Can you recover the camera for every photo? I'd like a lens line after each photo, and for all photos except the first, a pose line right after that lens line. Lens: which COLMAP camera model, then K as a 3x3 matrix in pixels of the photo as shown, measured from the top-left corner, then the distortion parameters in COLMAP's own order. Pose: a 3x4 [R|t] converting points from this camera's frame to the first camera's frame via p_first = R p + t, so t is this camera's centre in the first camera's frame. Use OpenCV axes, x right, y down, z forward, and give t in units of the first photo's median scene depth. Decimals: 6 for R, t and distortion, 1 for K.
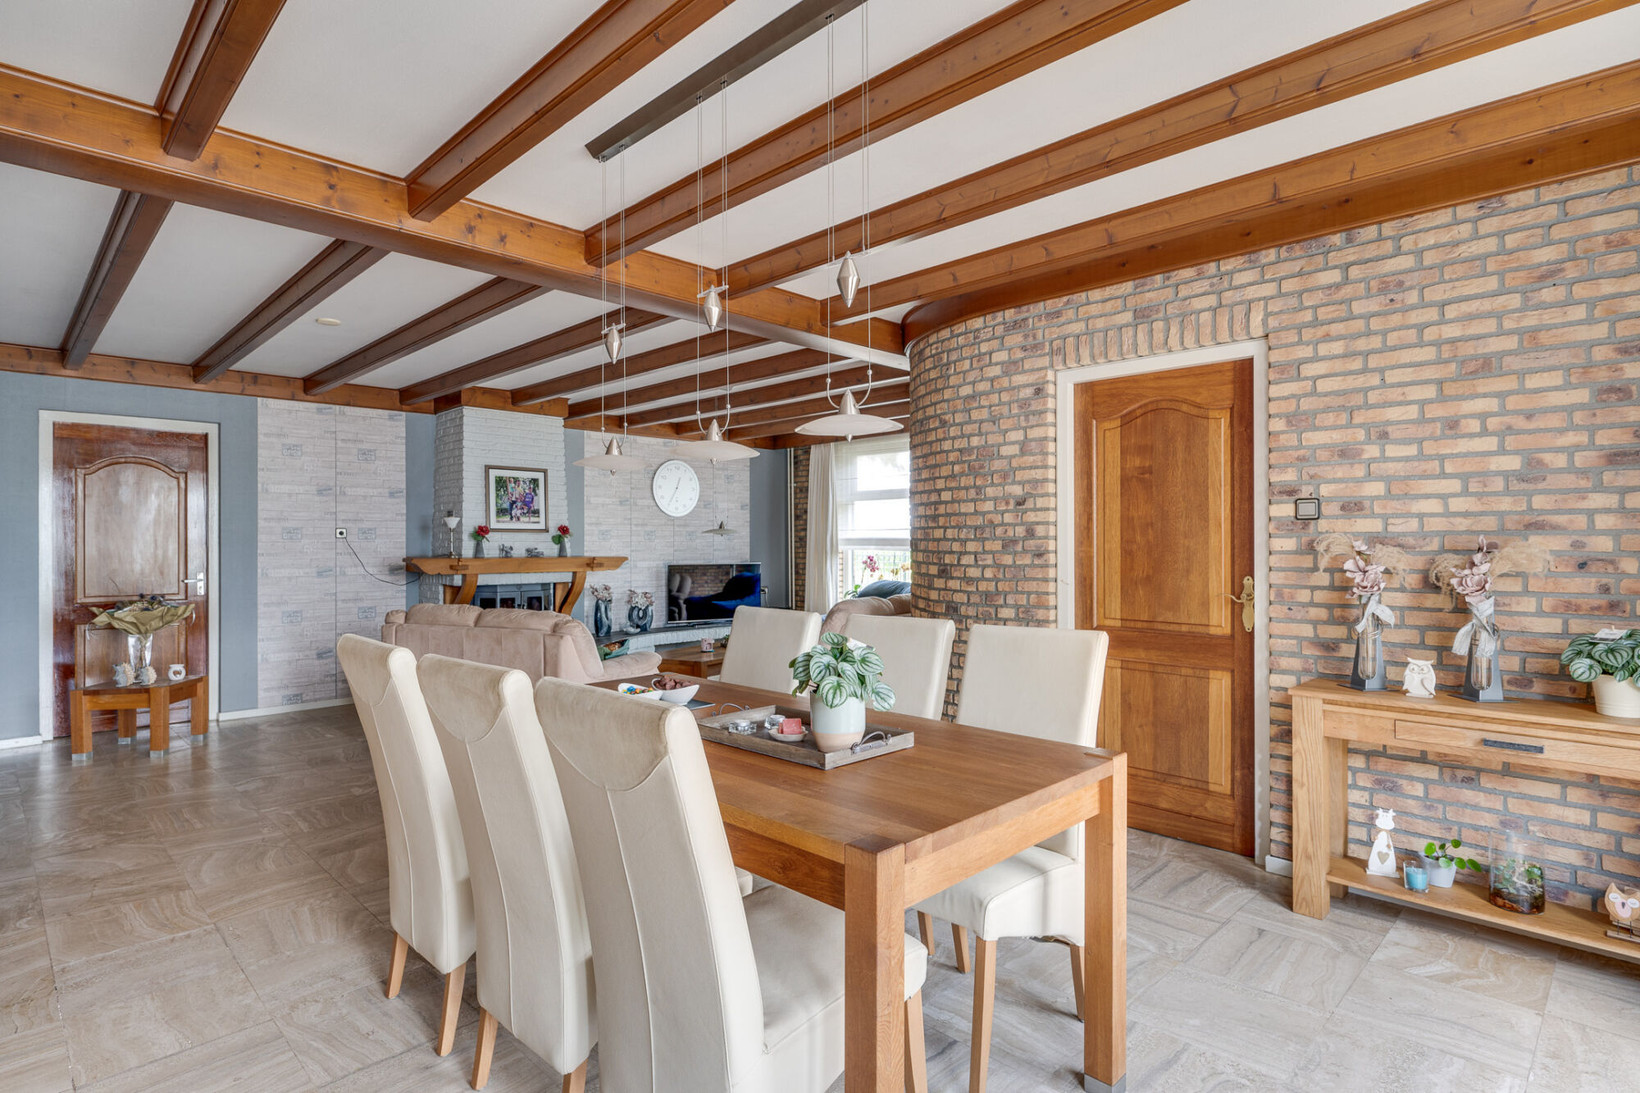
lens RADIAL K [[850.2, 0, 820.5], [0, 850.2, 545.3], [0, 0, 1]] dist [-0.004007, -0.000275]
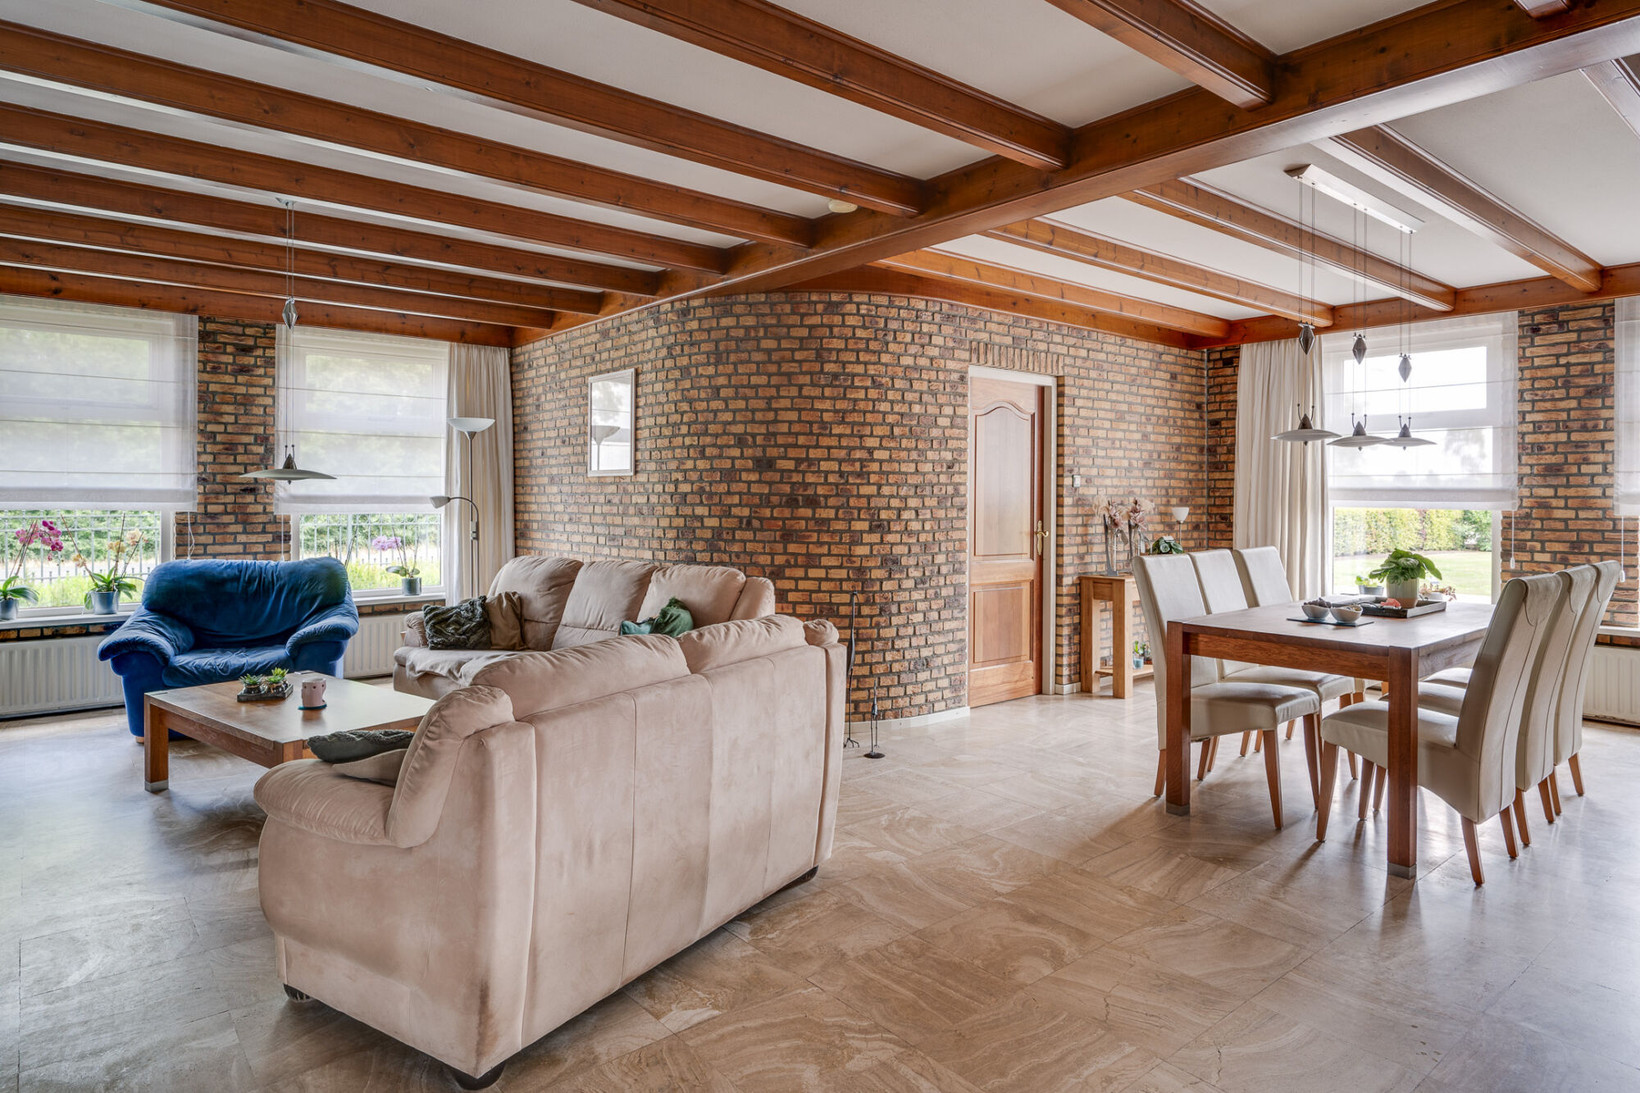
lens RADIAL K [[941.0, 0, 834.4], [0, 941.0, 500.4], [0, 0, 1]] dist [-0.003679, -0.000234]
pose [[0.083061, -0.003284, 0.996539, -1.045935], [-0.003665, 0.999987, 0.003601, -0.005599], [-0.996538, -0.003951, 0.083048, 0.988194]]
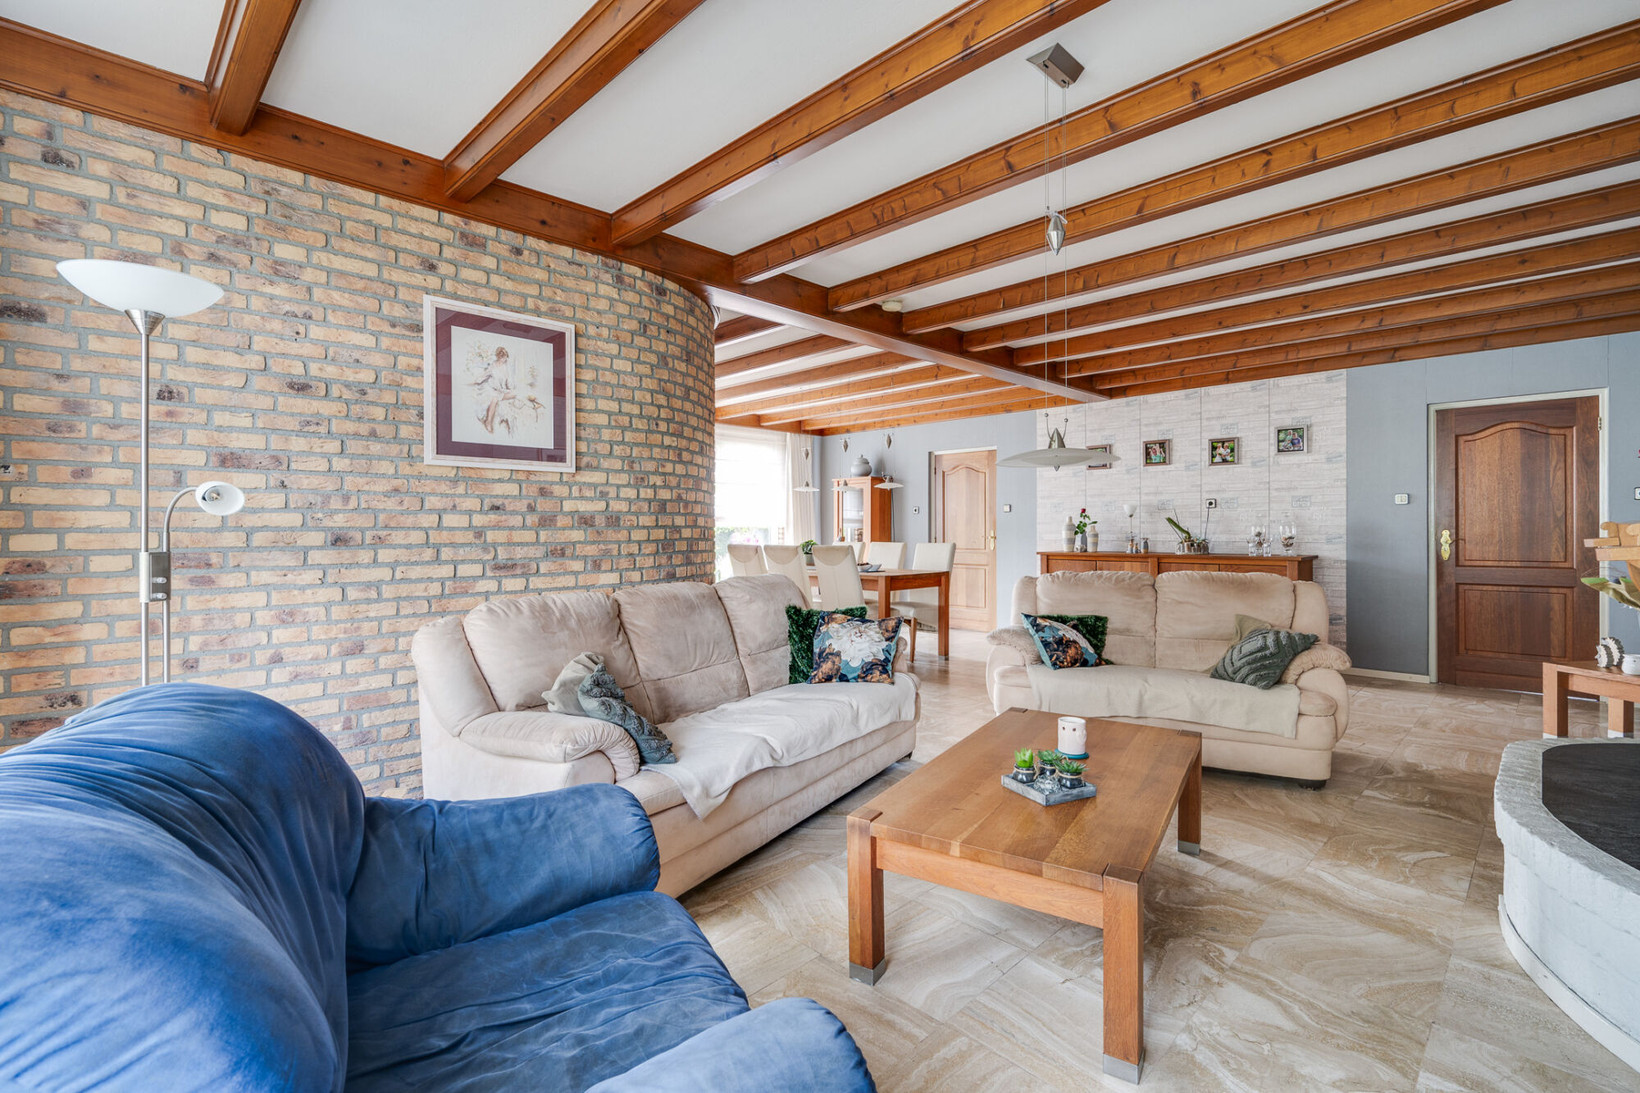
lens RADIAL K [[752.8, 0, 825.2], [0, 752.8, 533.6], [0, 0, 1]] dist [-0.015301, -0.000310]
pose [[-0.999949, 0.003553, -0.009406, 0.476443], [0.003495, 0.999975, 0.006176, 0.036468], [0.009428, 0.006143, -0.999937, 2.676009]]
